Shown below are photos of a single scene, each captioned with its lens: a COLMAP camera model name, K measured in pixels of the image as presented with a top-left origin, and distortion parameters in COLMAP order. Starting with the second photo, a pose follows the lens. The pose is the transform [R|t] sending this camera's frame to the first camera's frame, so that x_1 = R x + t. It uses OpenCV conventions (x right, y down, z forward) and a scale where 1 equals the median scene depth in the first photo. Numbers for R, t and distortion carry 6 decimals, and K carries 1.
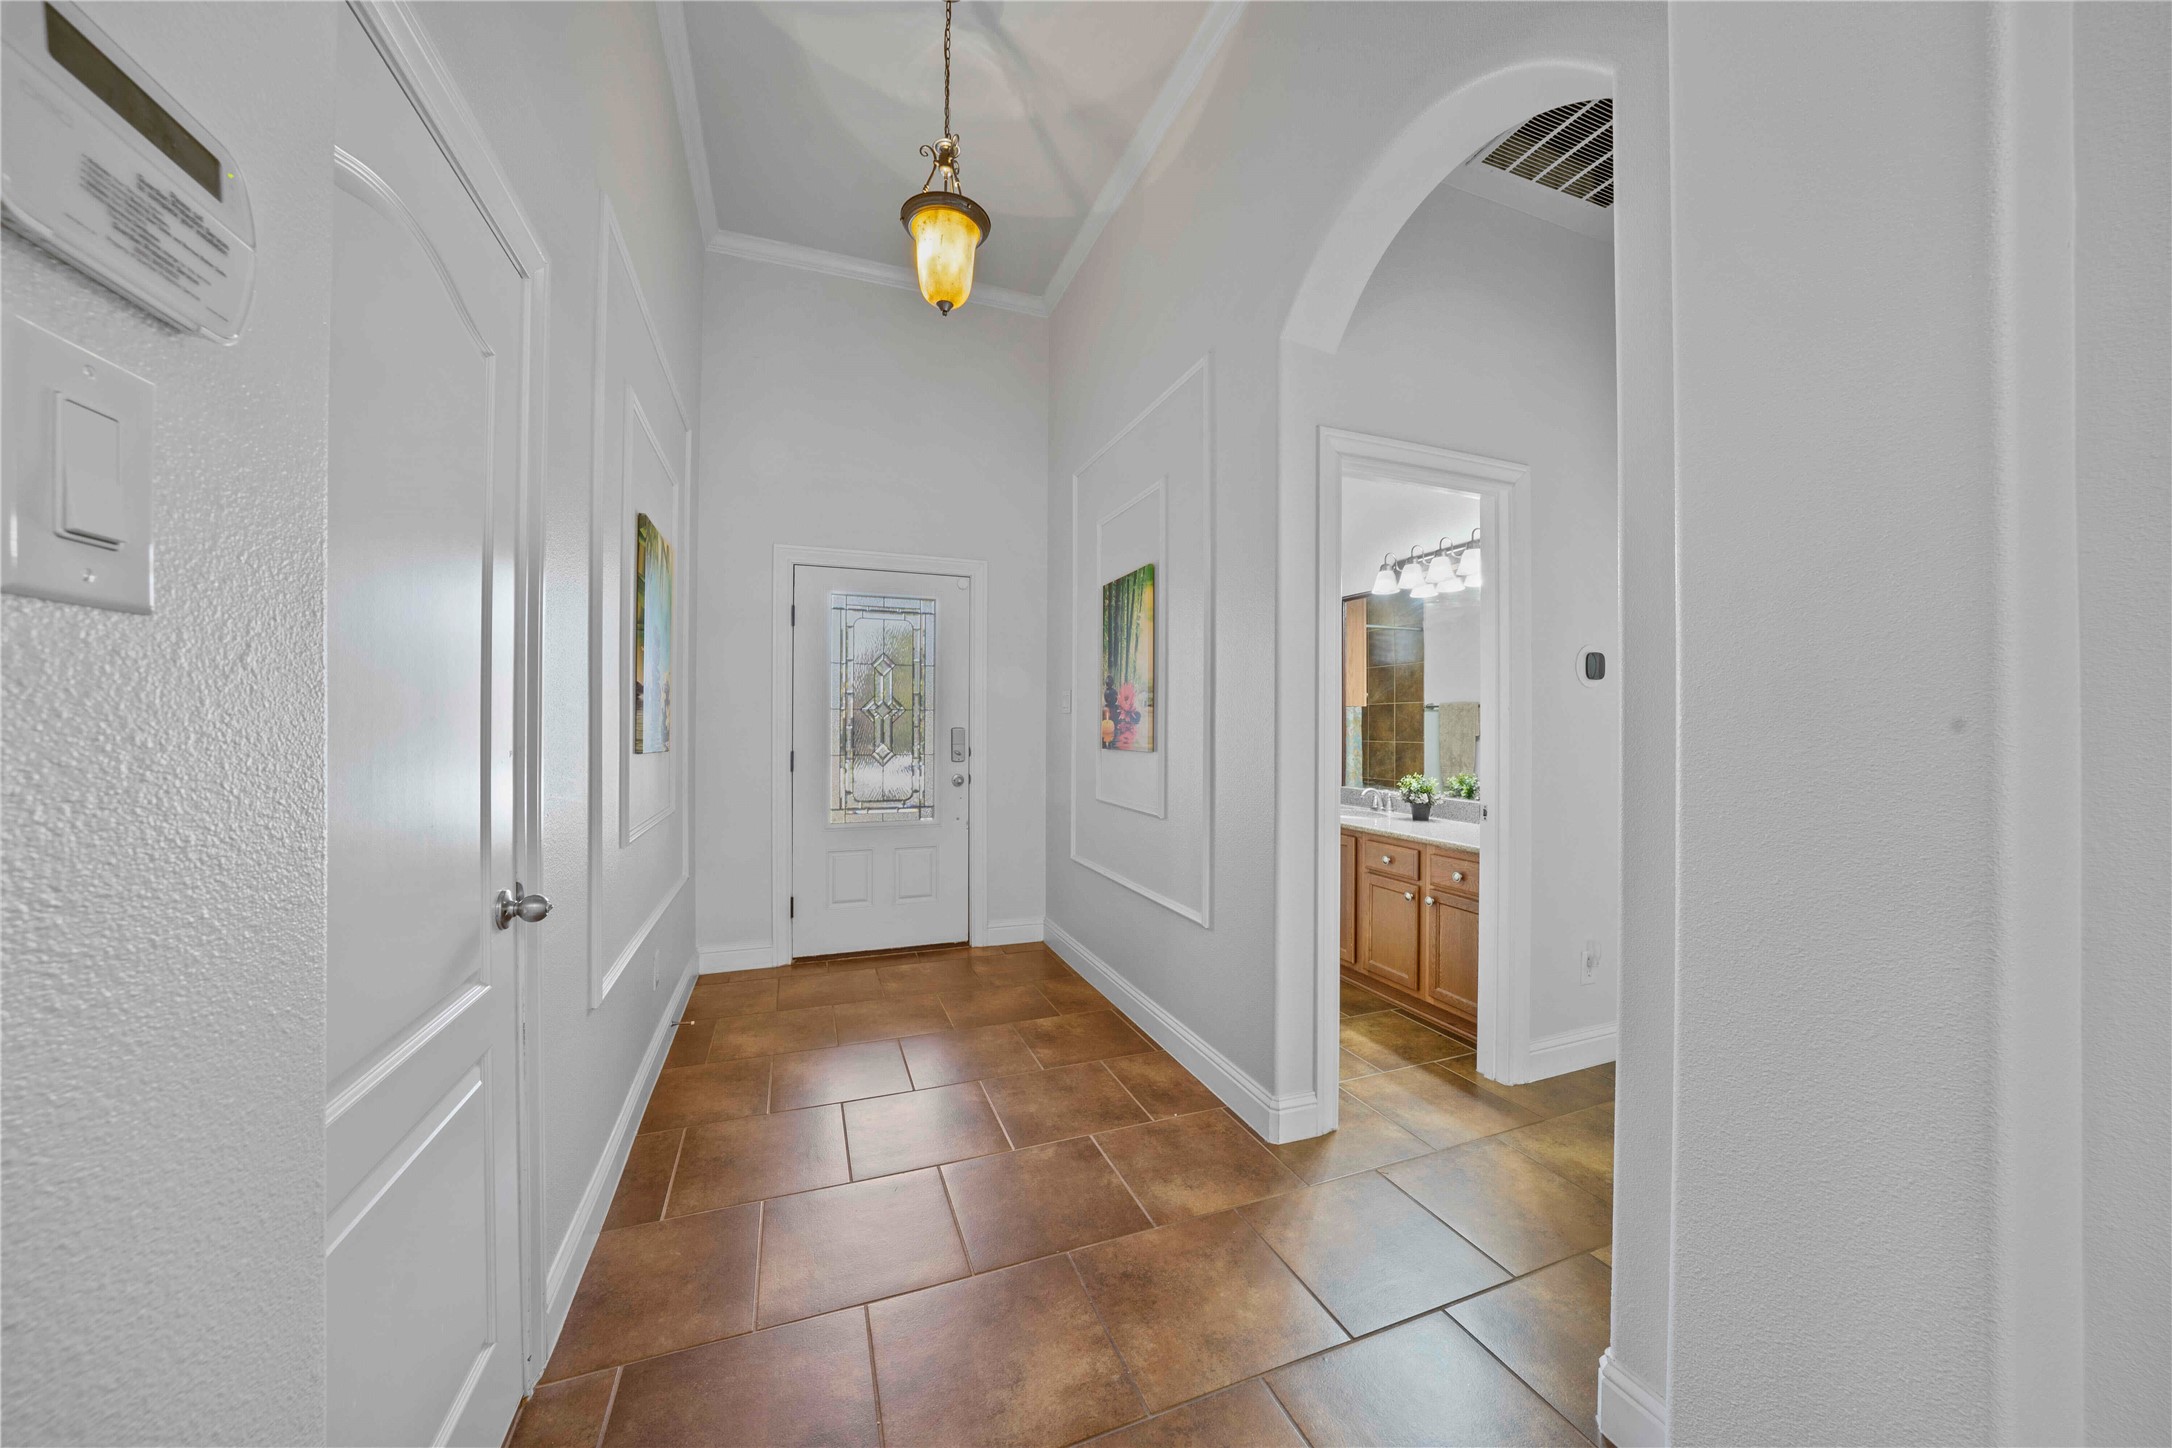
lens RADIAL K [[749.0, 0, 1086.0], [0, 749.0, 724.0], [0, 0, 1]] dist [-0.028466, 0.000000]
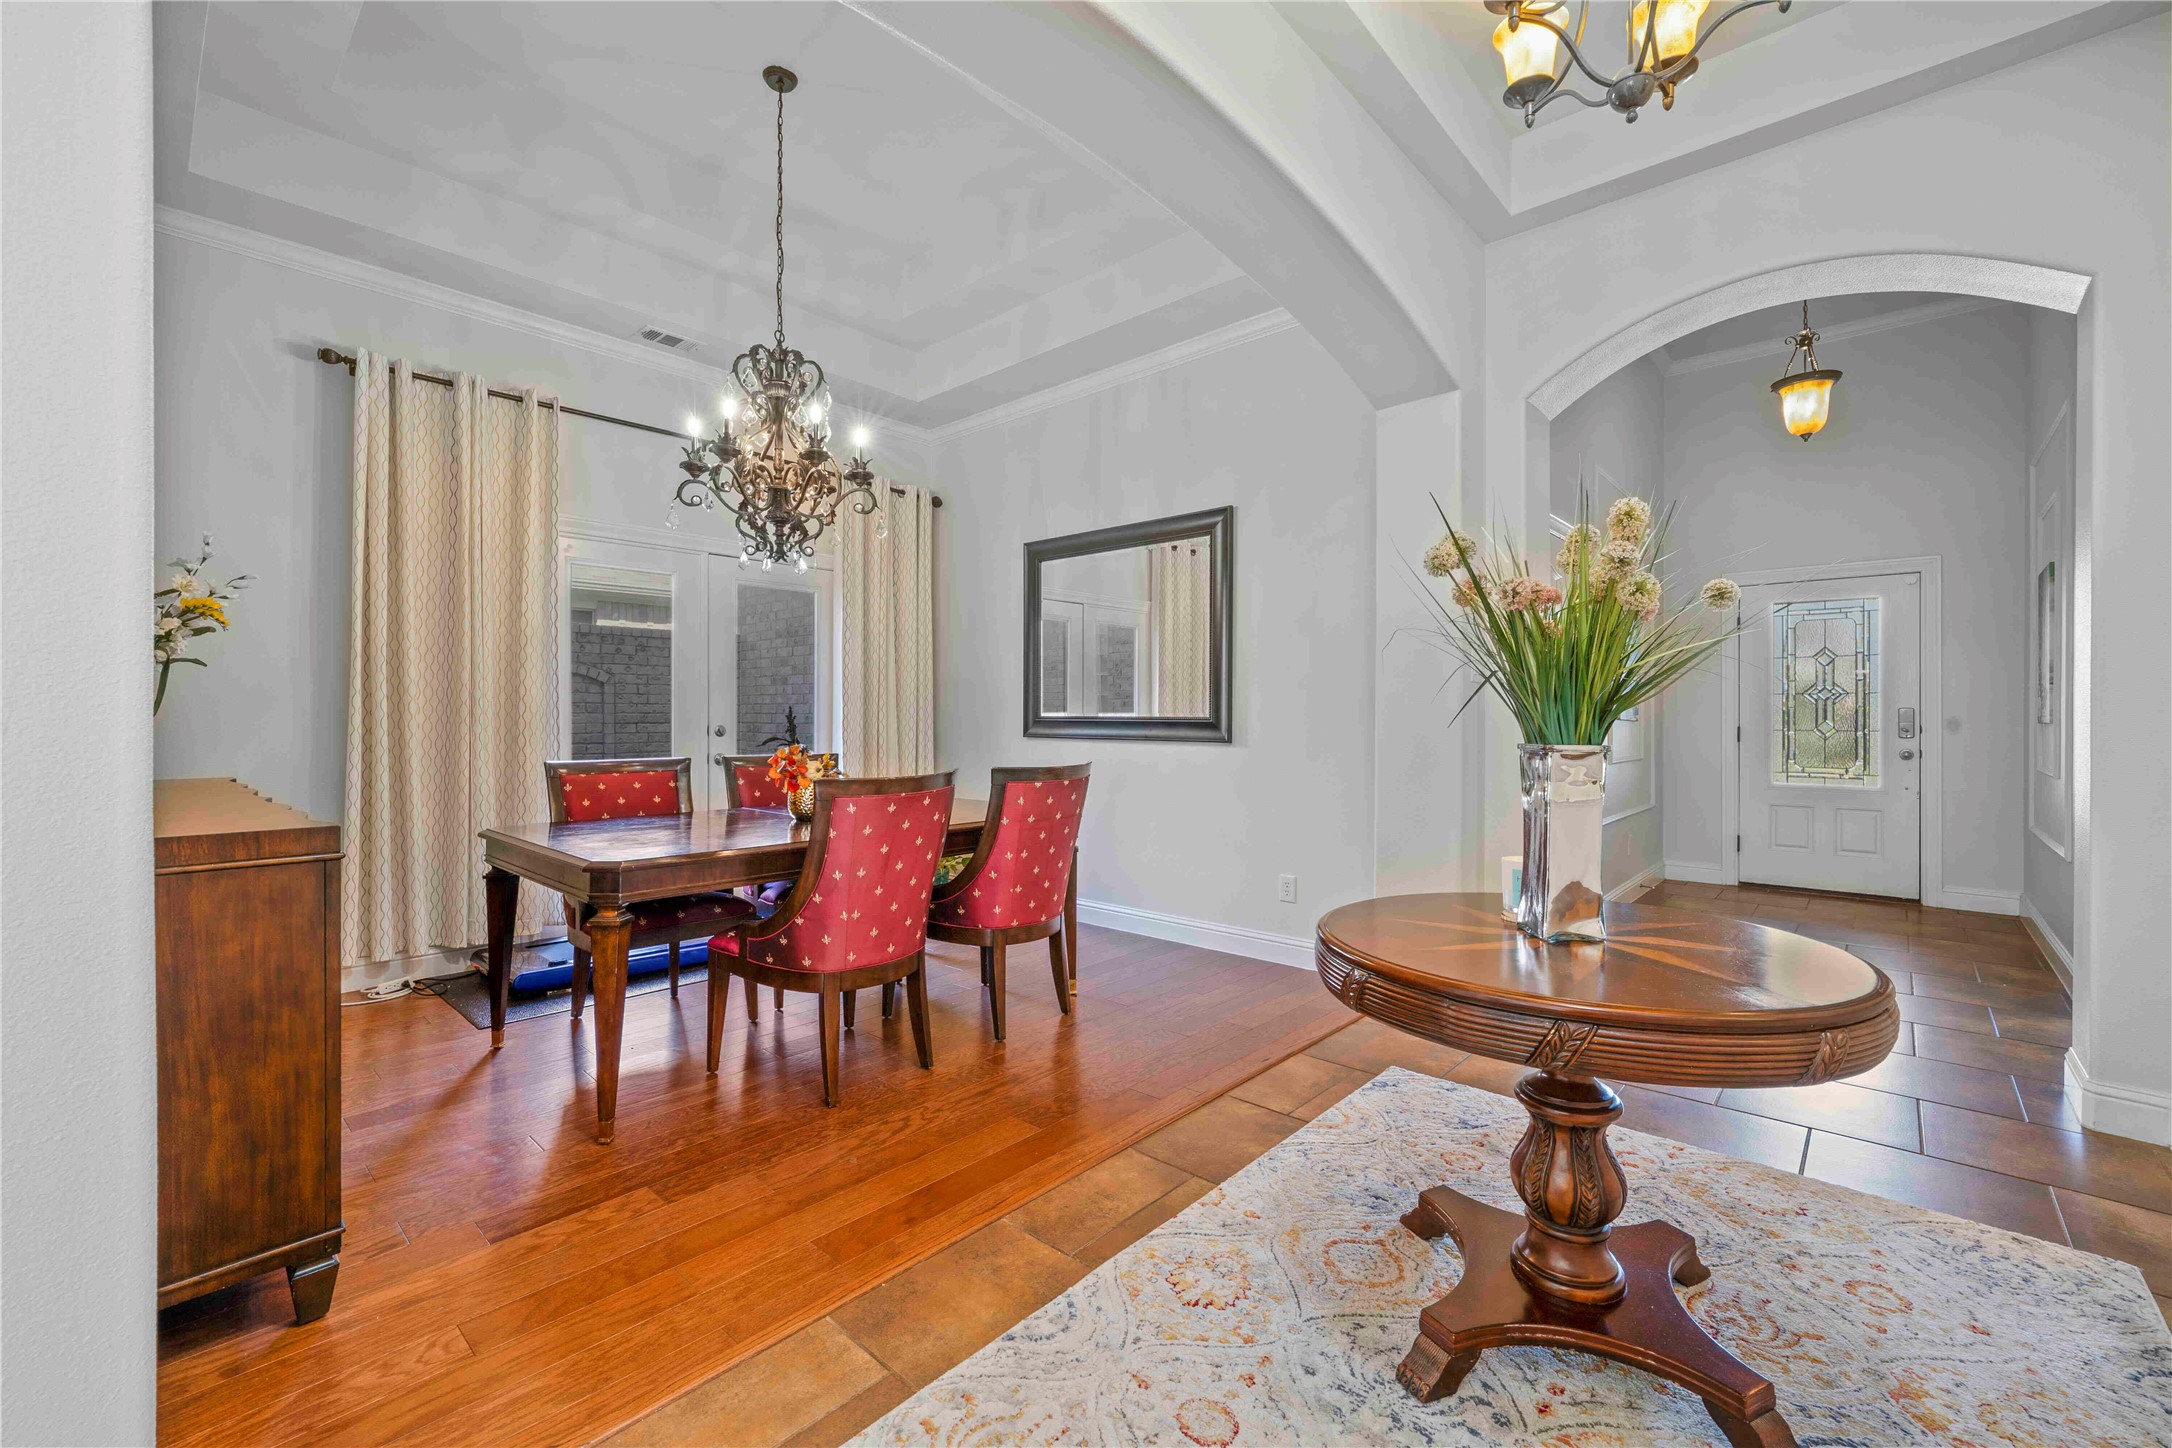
lens RADIAL K [[919.9, 0, 1086.0], [0, 919.9, 724.0], [0, 0, 1]] dist [-0.000621, 0.000170]
pose [[0.460894, -0.000135, -0.887455, 0.794178], [0.000355, 1.000000, 0.000032, 0.047263], [0.887455, -0.000330, 0.460894, -1.195669]]
